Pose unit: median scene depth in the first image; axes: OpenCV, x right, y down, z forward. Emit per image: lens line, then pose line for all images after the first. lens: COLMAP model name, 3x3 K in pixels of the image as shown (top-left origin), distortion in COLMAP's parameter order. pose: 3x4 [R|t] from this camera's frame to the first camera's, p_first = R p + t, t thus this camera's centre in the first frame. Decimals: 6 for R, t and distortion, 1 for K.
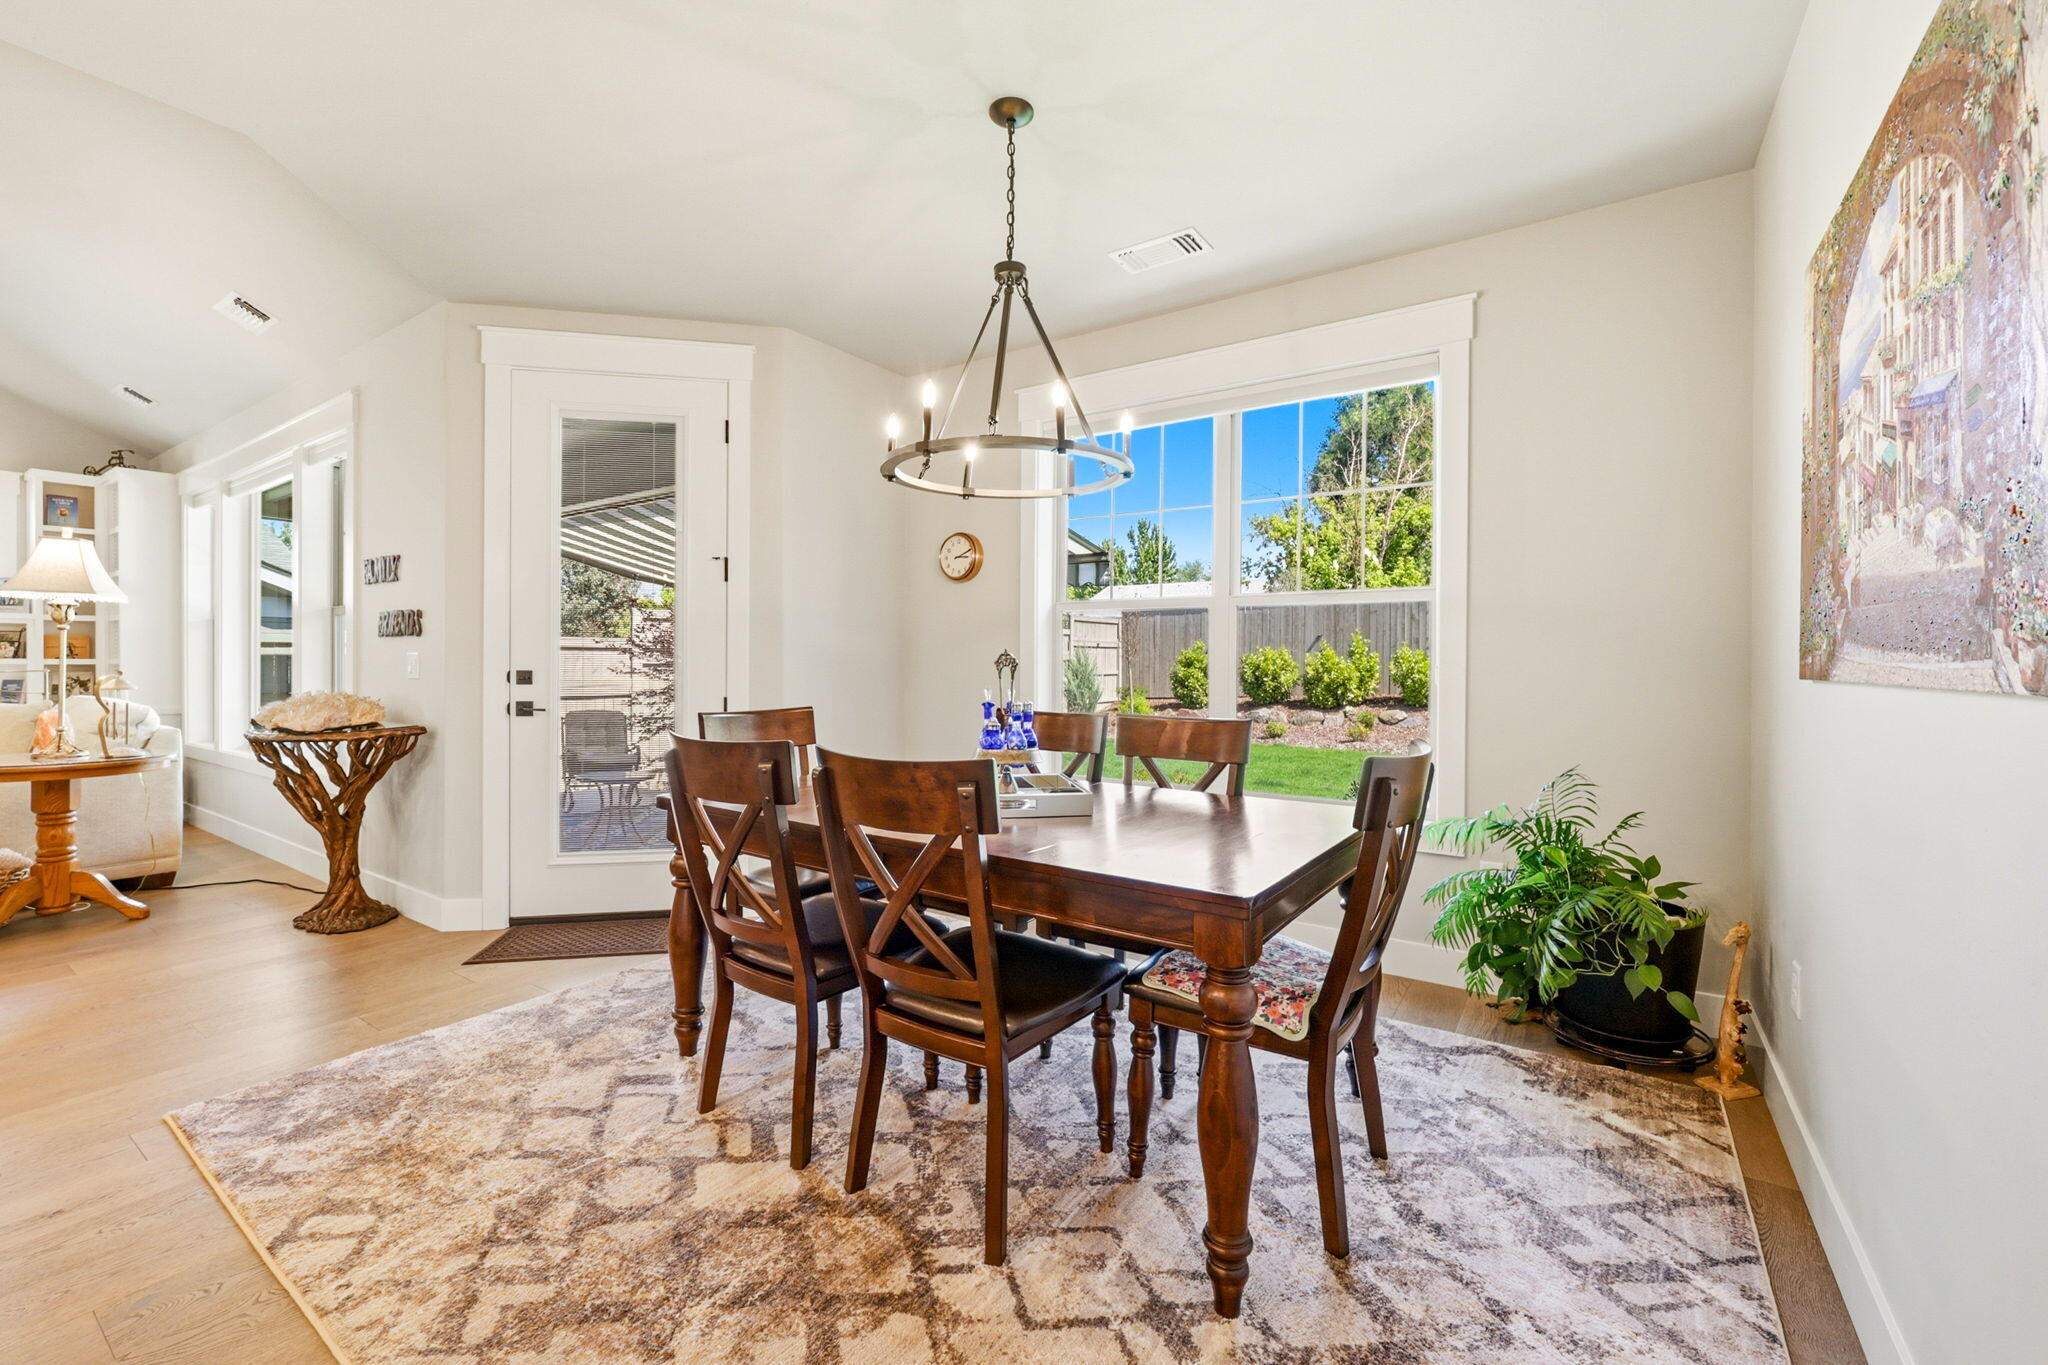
lens RADIAL K [[835.1, 0, 1007.4], [0, 835.1, 667.4], [0, 0, 1]] dist [-0.000596, 0.000466]
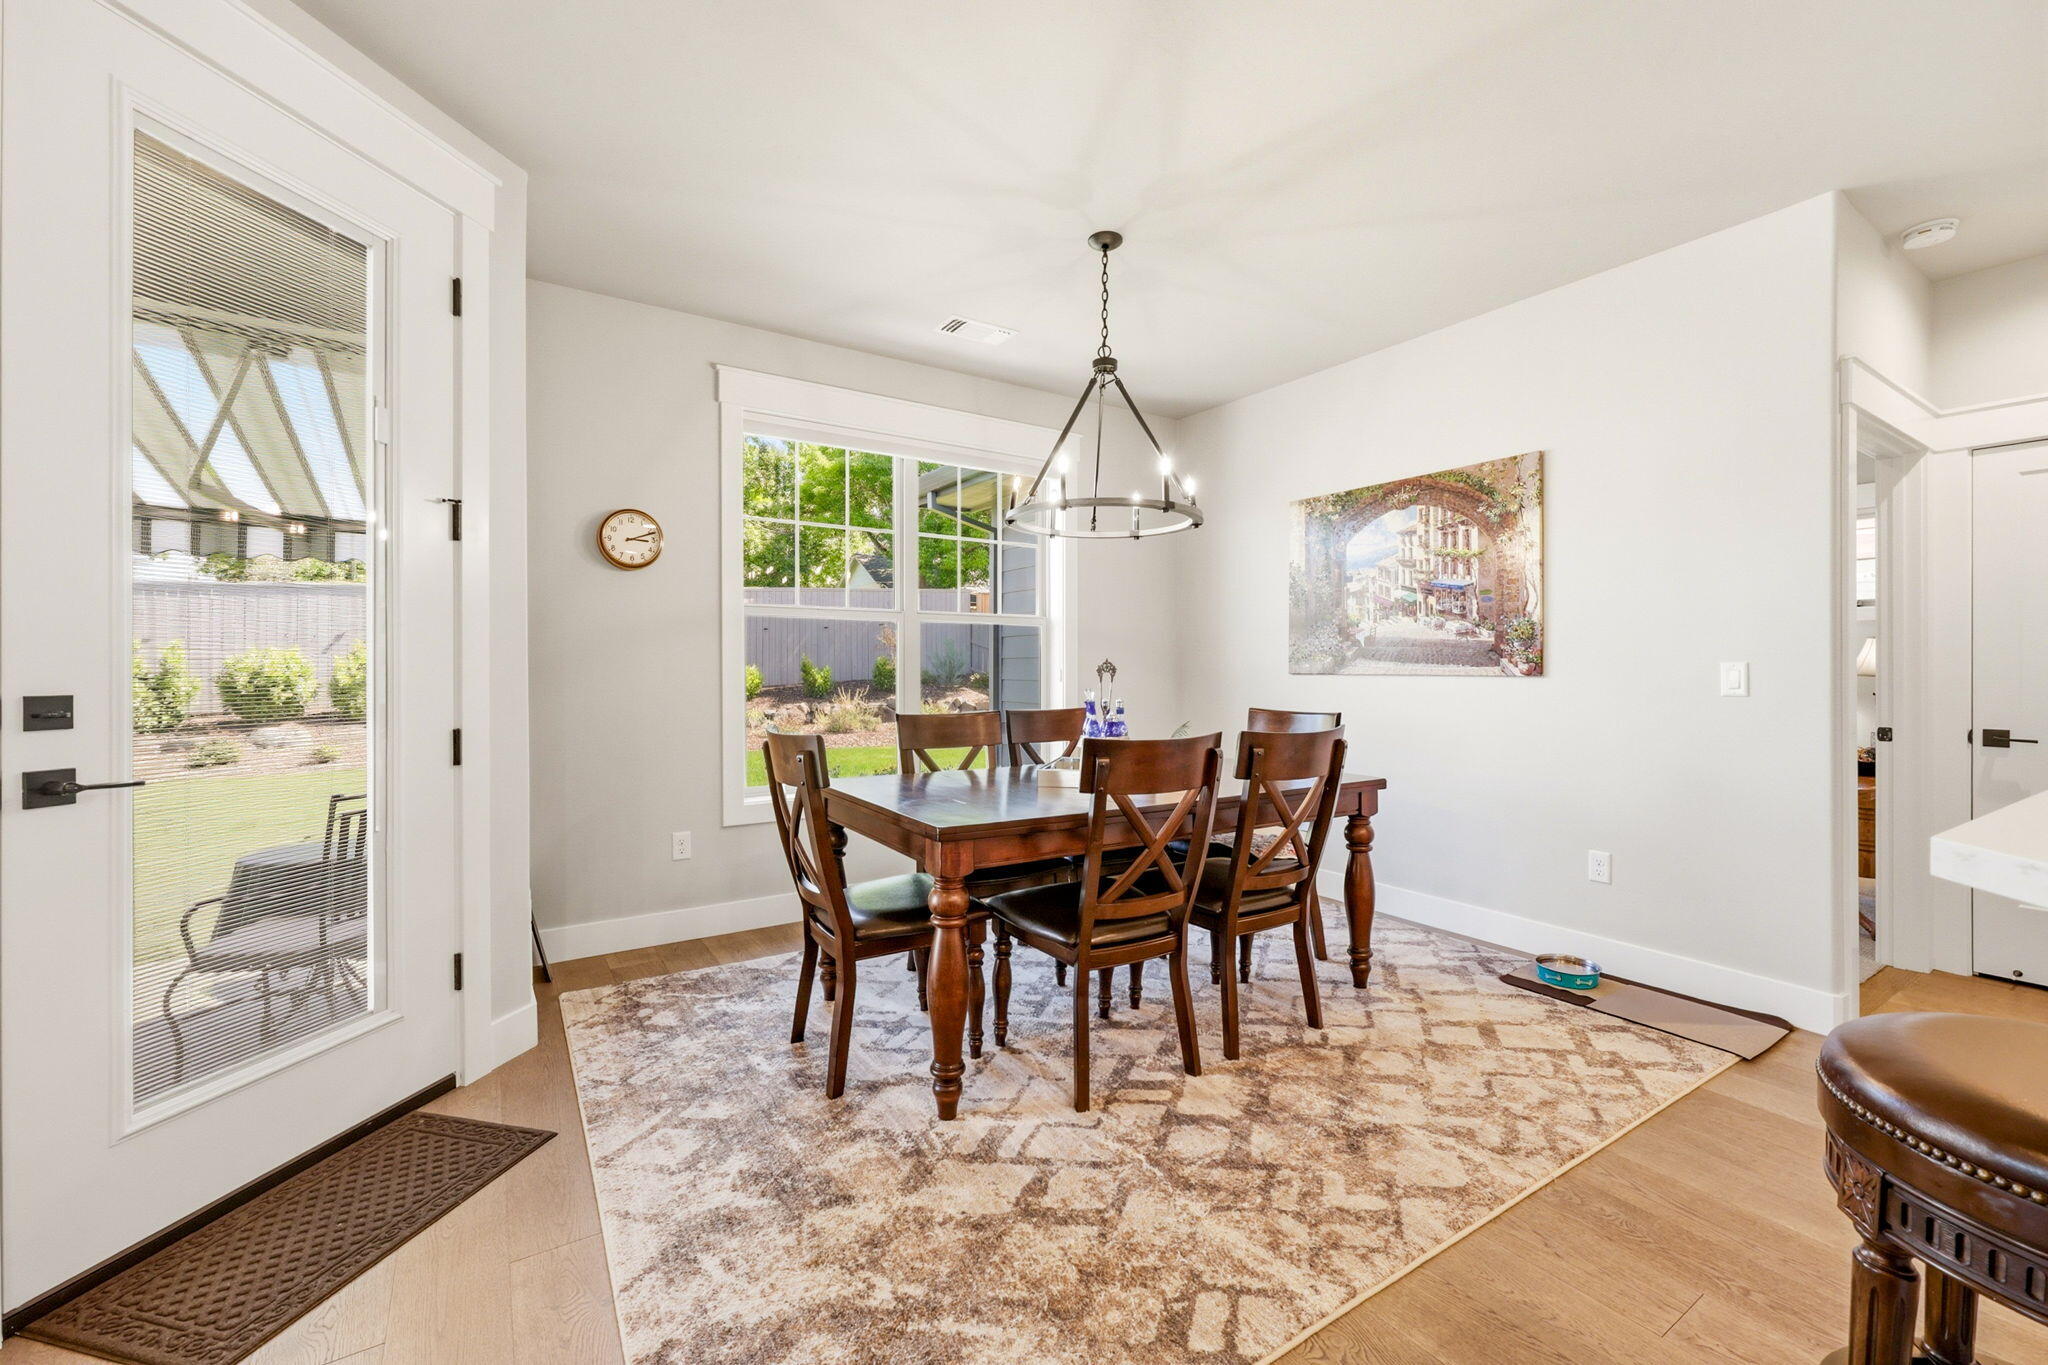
lens RADIAL K [[826.0, 0, 1019.4], [0, 826.0, 669.6], [0, 0, 1]] dist [-0.001616, -0.000328]
pose [[0.393697, -0.007446, 0.919210, -0.840423], [0.009251, 0.999949, 0.004138, -0.006900], [-0.919194, 0.006874, 0.393745, 0.426709]]
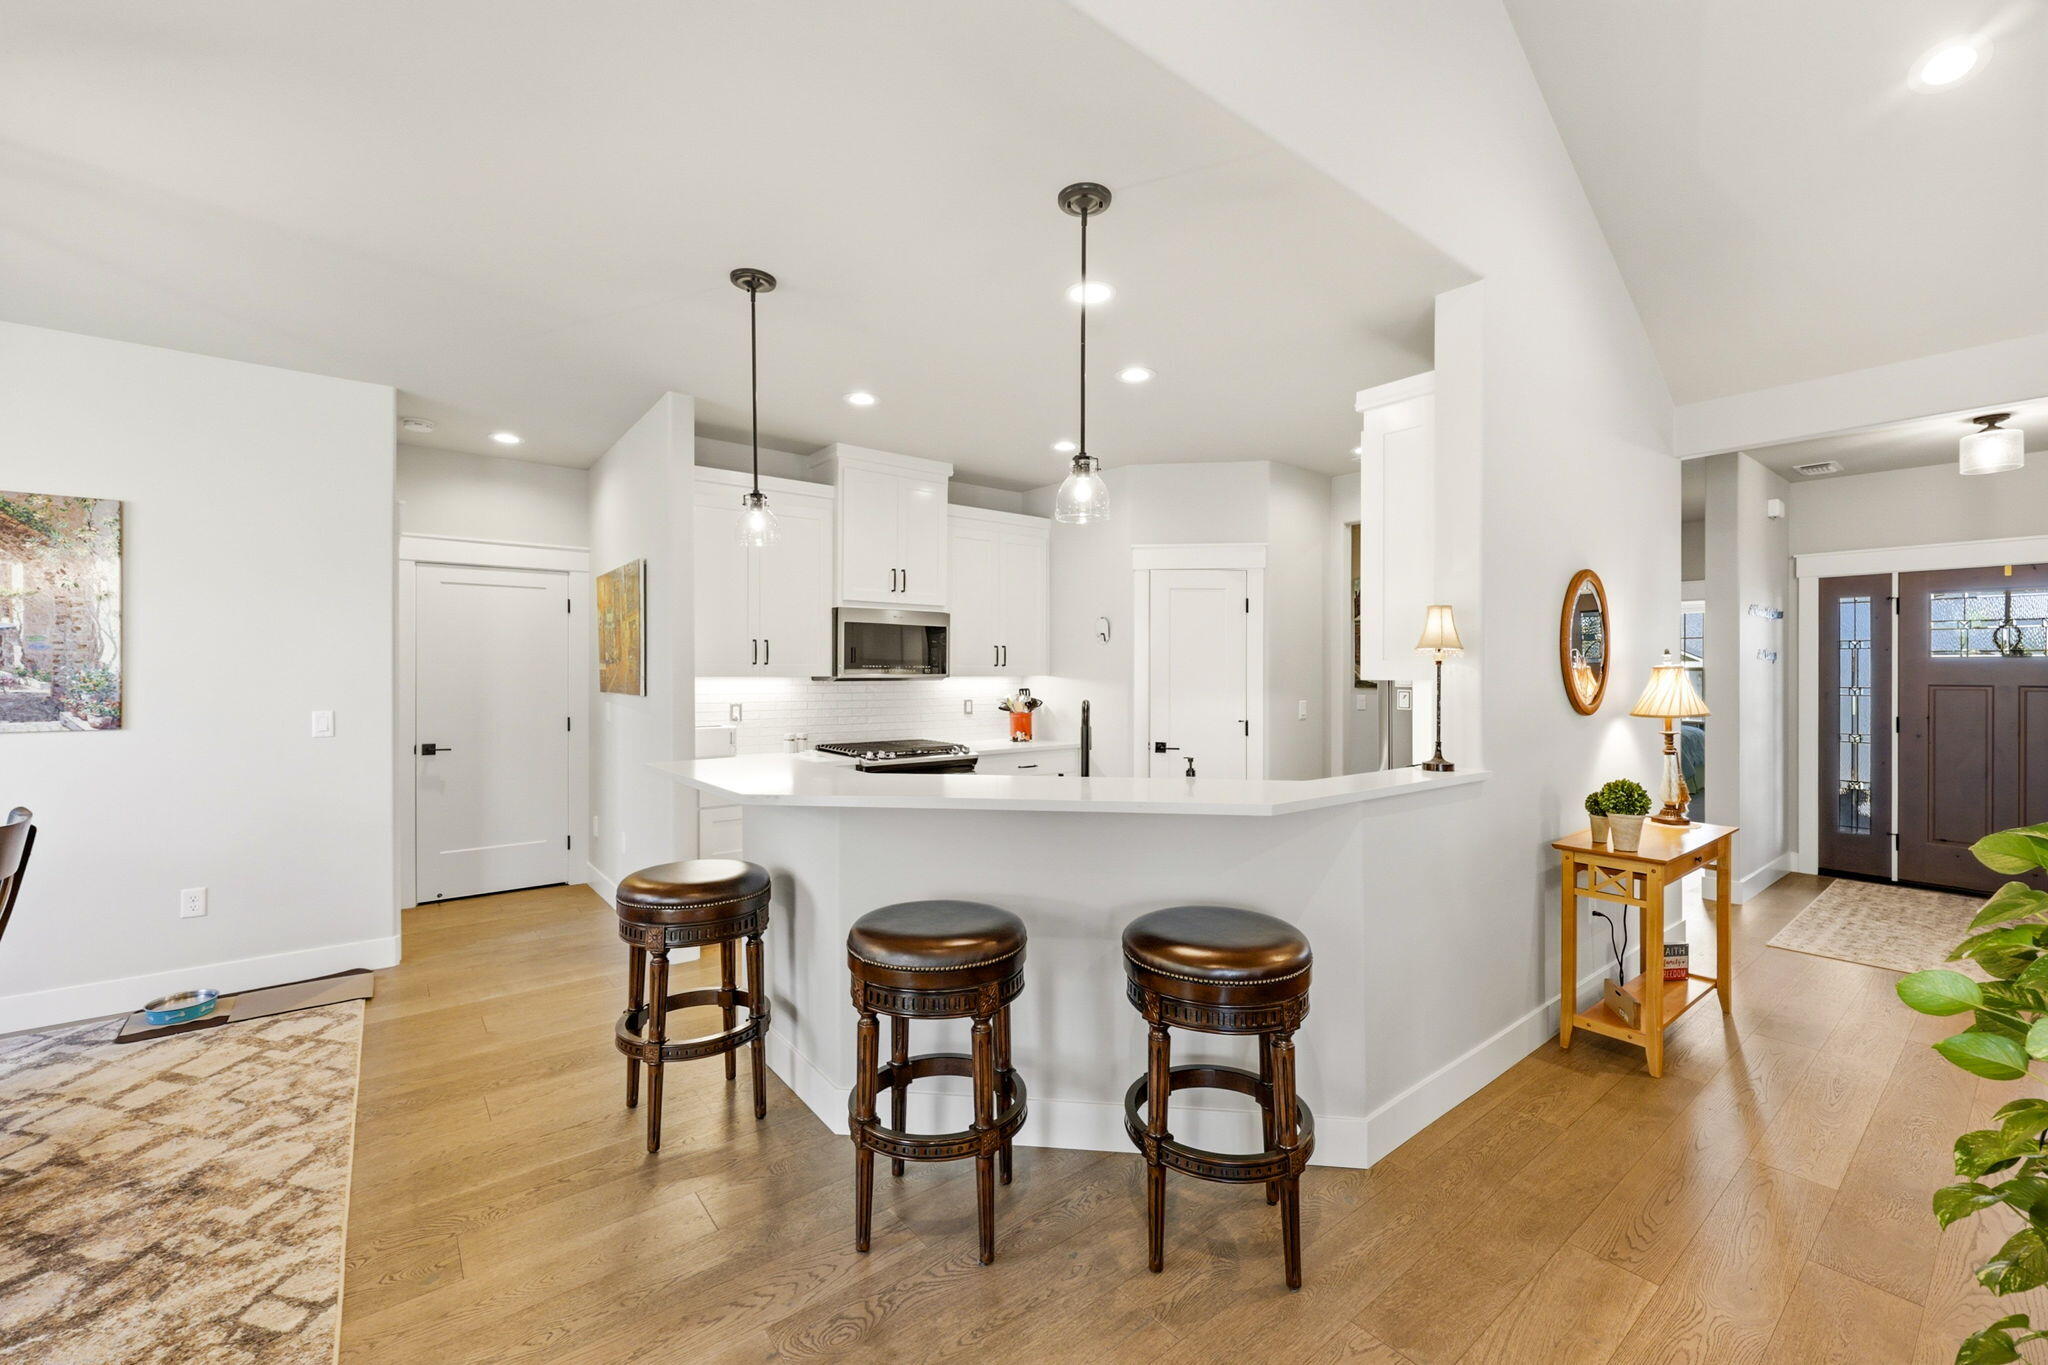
lens RADIAL K [[835.1, 0, 1039.0], [0, 835.1, 670.6], [0, 0, 1]] dist [-0.000596, 0.000466]
pose [[-0.955908, -0.005984, 0.293605, -1.011760], [-0.003251, 0.999947, 0.009796, -0.070943], [-0.293648, 0.008409, -0.955877, 0.862791]]
